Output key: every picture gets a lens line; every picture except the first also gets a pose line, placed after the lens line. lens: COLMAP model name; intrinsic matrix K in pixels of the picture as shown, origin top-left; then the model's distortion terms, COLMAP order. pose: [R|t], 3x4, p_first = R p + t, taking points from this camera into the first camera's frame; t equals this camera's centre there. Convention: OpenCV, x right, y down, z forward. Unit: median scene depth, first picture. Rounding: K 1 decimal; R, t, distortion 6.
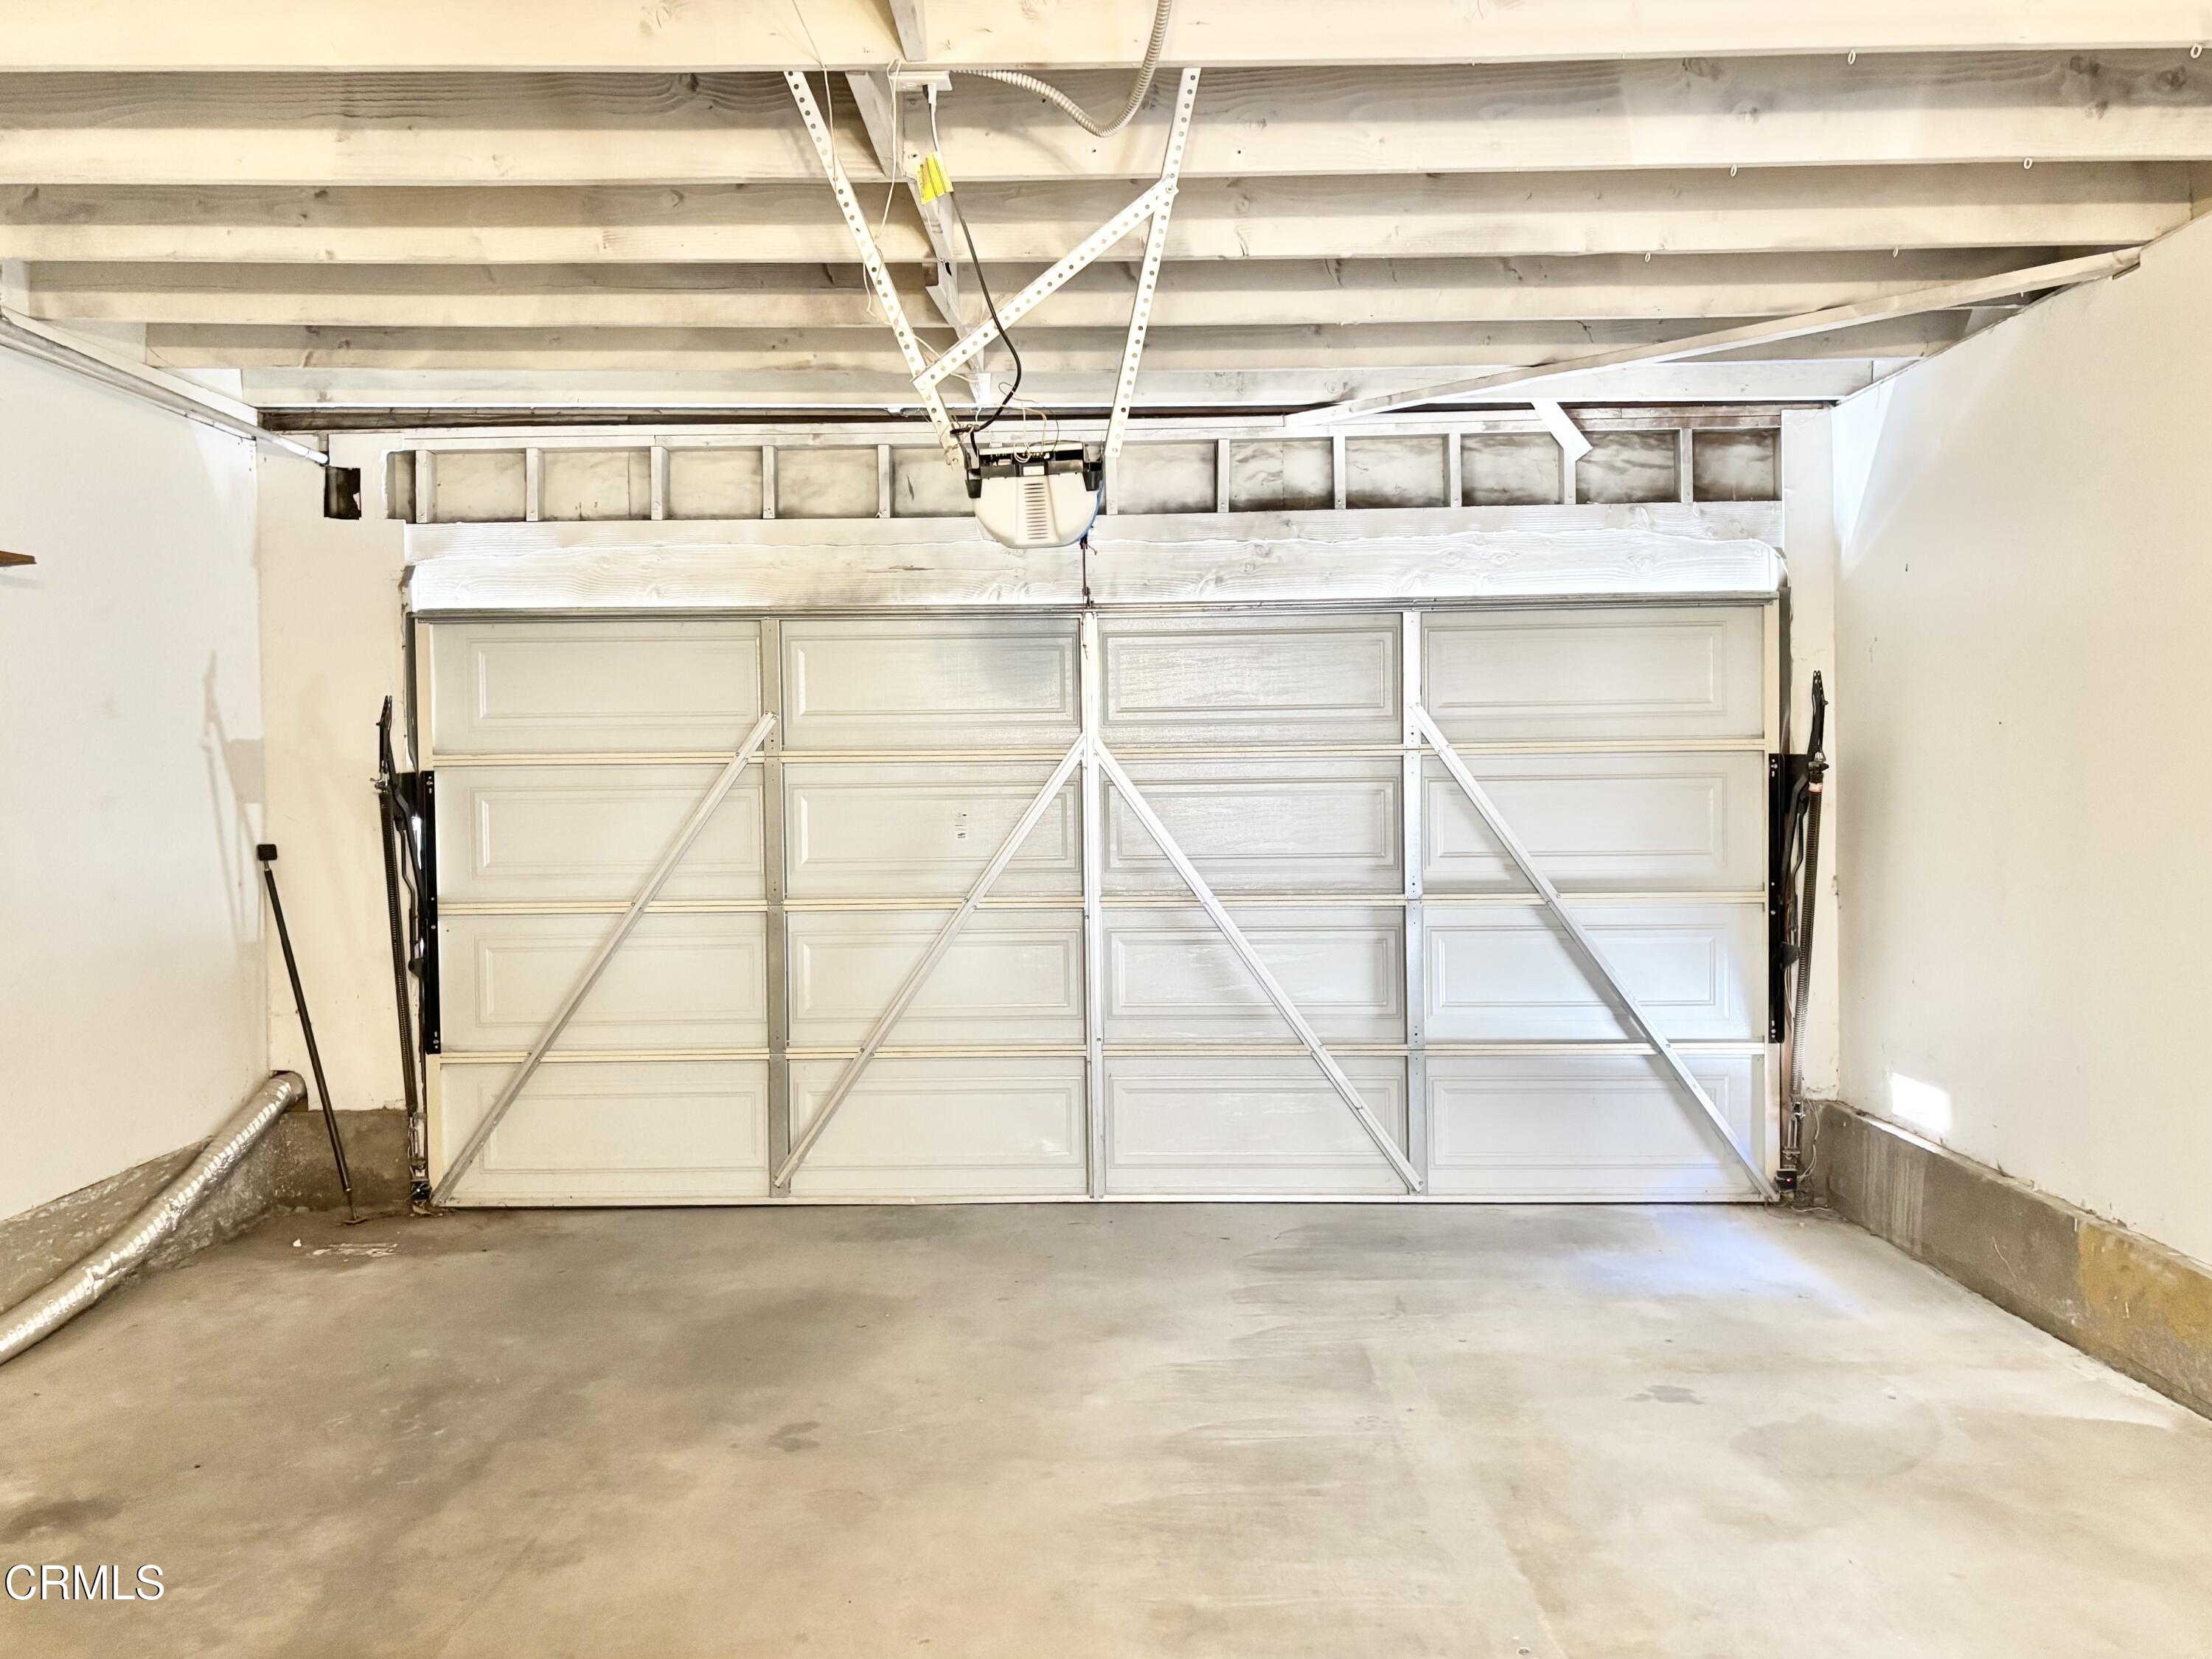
lens RADIAL K [[1761.5, 0, 1106.0], [0, 1761.5, 829.5], [0, 0, 1]] dist [0.125940, -0.155595]
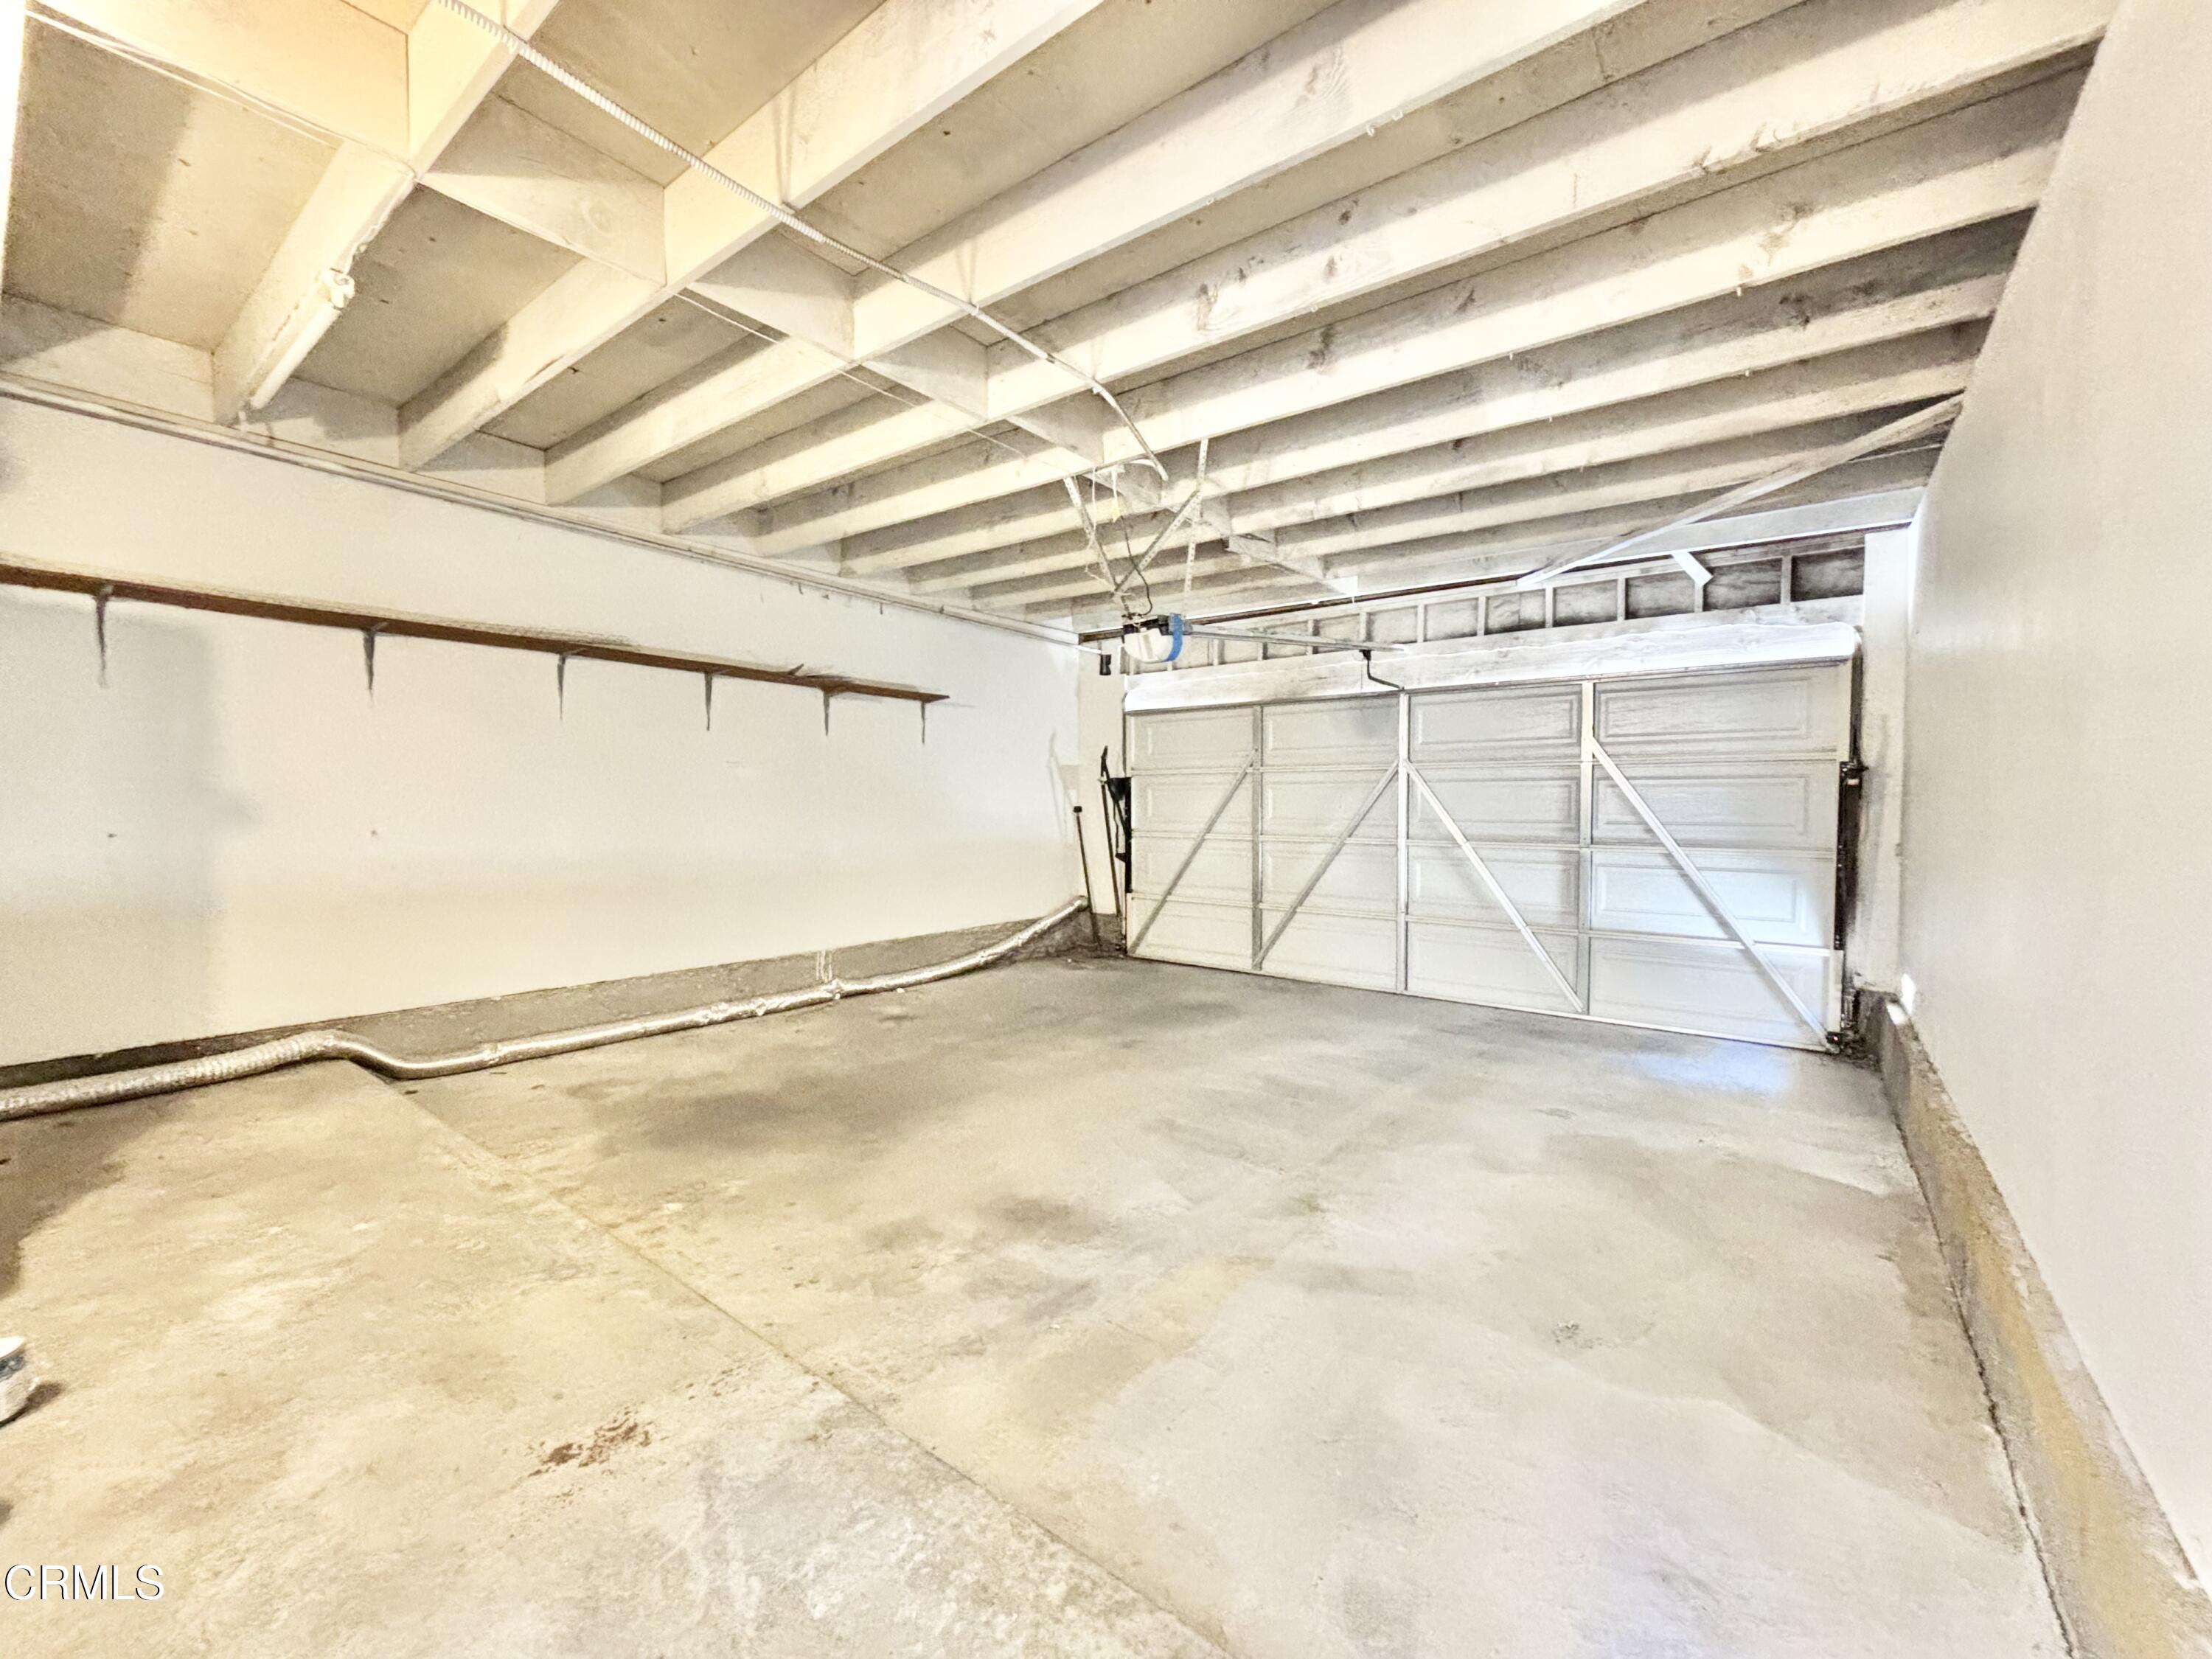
lens RADIAL K [[889.5, 0, 1106.7], [0, 889.5, 834.8], [0, 0, 1]] dist [0.017626, -0.006390]
pose [[0.807734, 0.035064, -0.588504, 0.312633], [-0.024651, 0.999365, 0.025709, 0.015853], [0.589032, -0.006258, 0.808086, 0.004520]]
